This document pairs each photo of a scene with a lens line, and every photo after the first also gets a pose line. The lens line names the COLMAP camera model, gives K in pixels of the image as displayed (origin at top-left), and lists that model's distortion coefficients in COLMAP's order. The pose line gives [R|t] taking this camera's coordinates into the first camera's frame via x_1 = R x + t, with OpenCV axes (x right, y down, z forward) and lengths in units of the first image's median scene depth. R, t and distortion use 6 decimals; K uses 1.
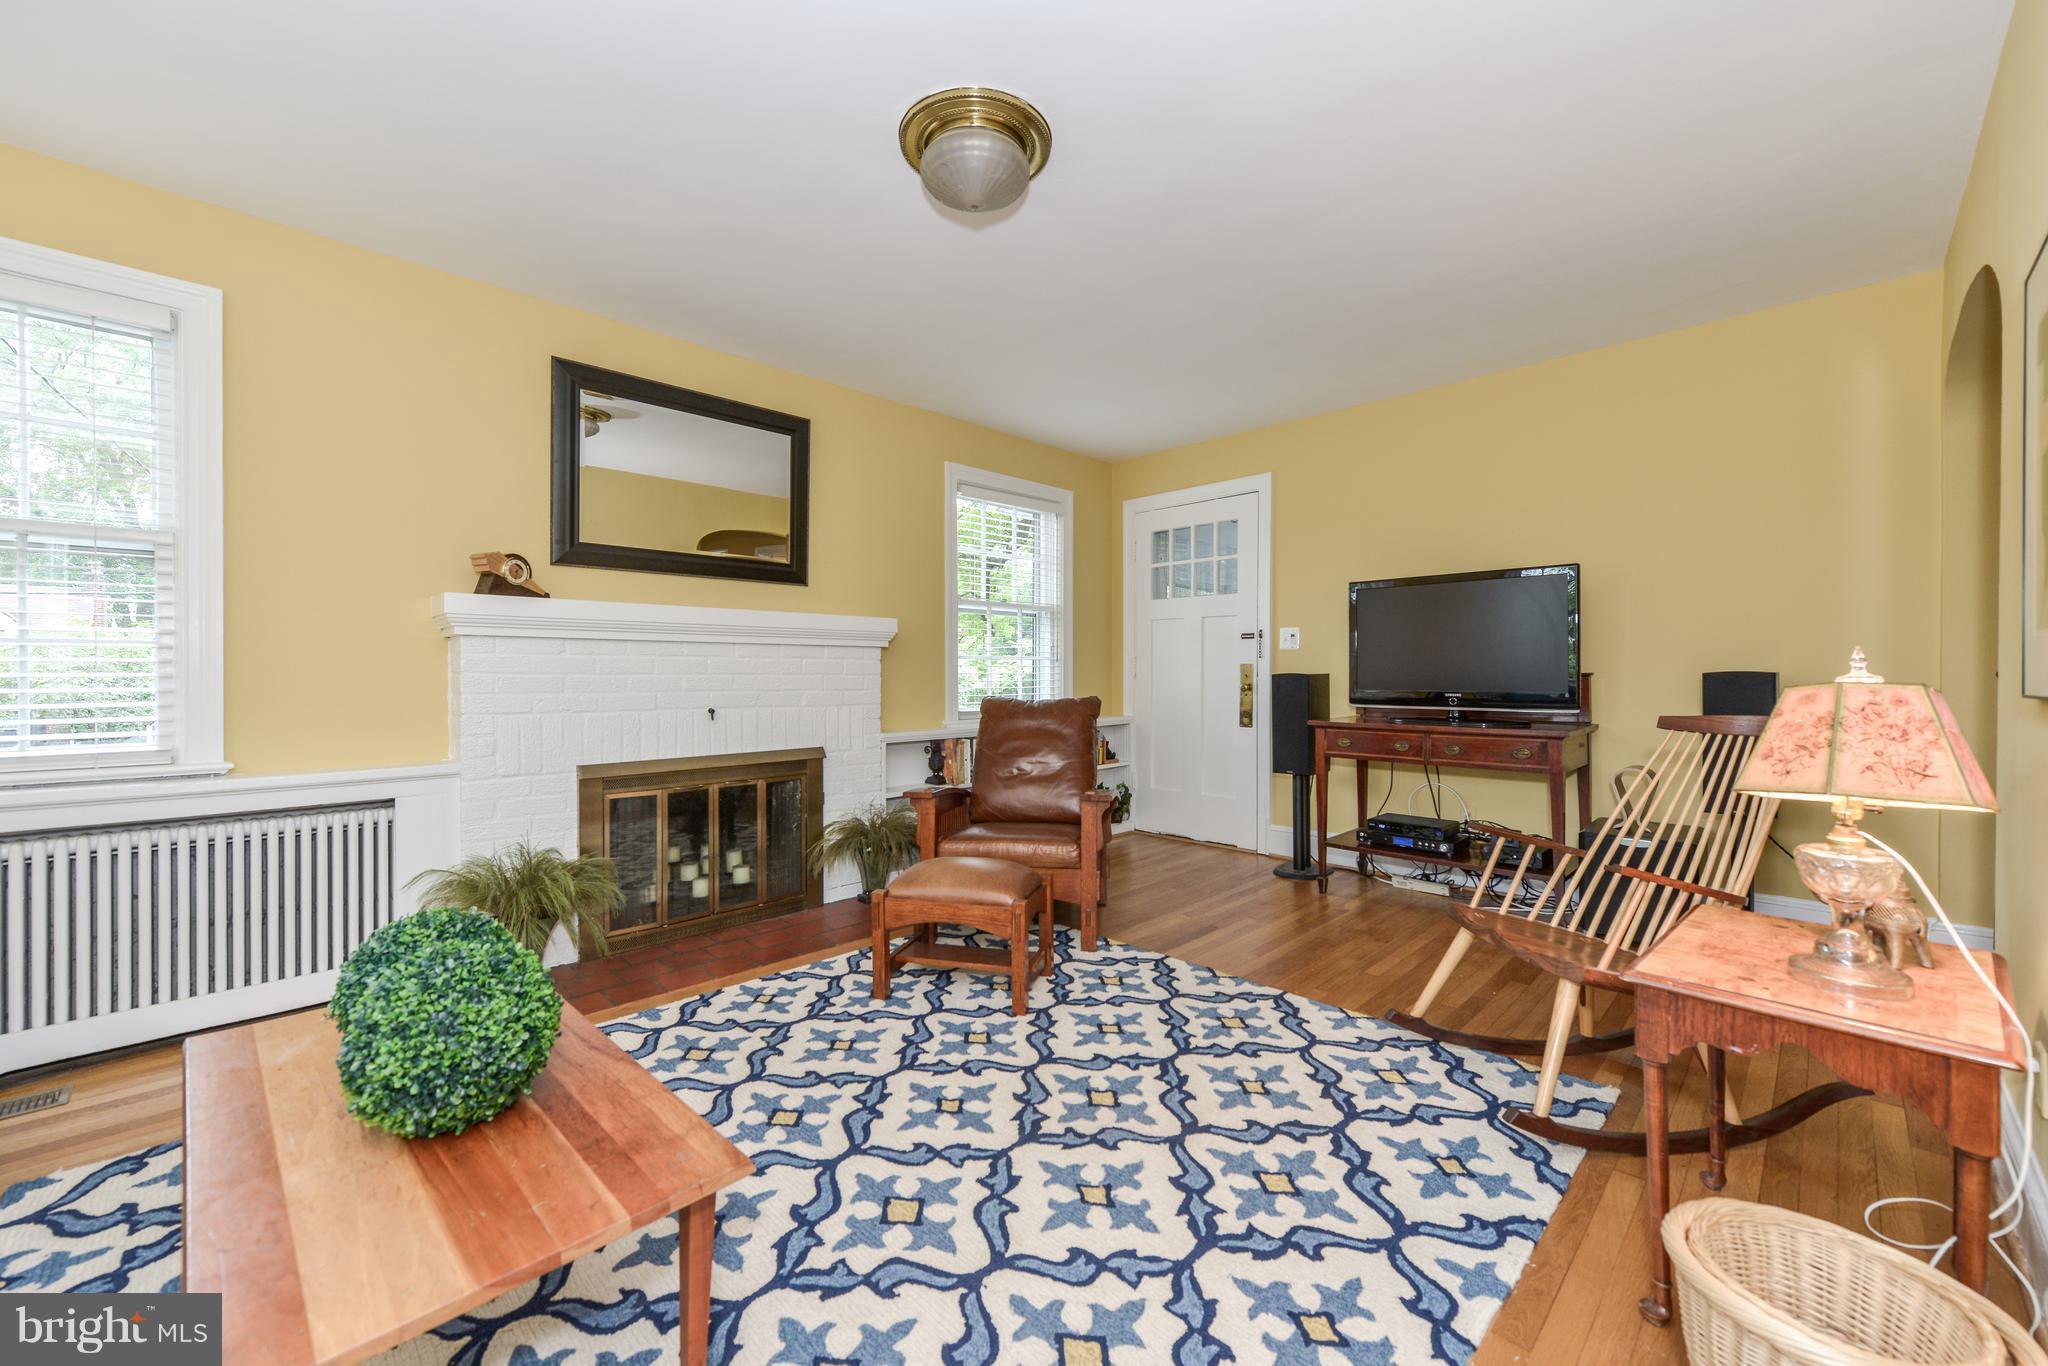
lens RADIAL K [[809.2, 0, 1057.8], [0, 809.2, 664.5], [0, 0, 1]] dist [0.000989, -0.000287]
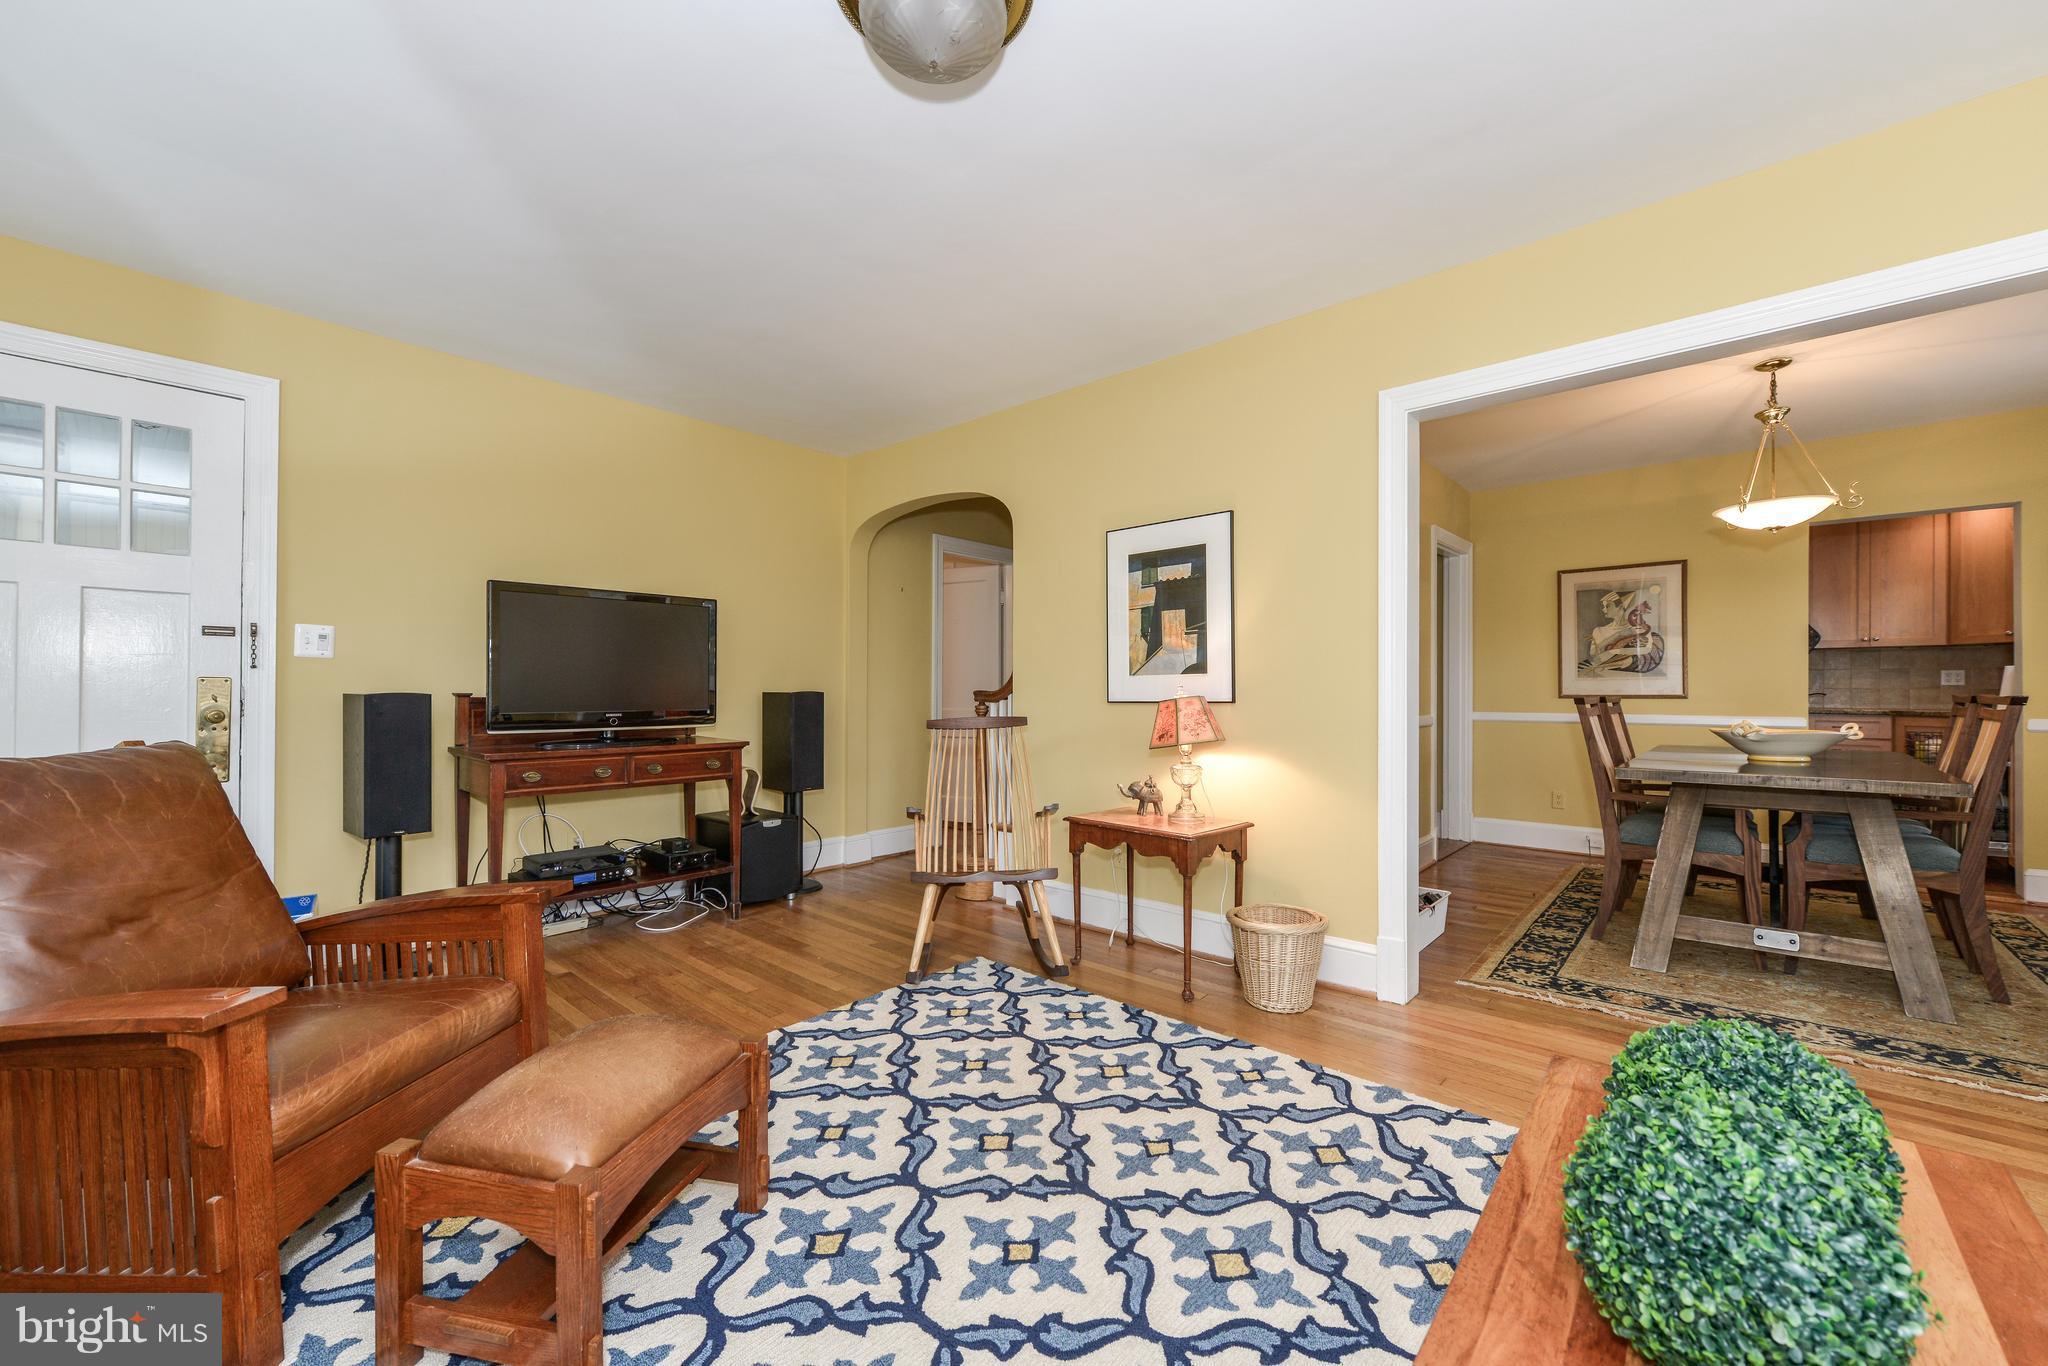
lens RADIAL K [[785.0, 0, 1024.0], [0, 785.0, 683.0], [0, 0, 1]] dist [0.000936, -0.000096]
pose [[-0.020836, 0.009438, 0.999738, -0.920642], [-0.007143, 0.999929, -0.009589, 0.011399], [-0.999757, -0.007341, -0.020767, 1.056515]]
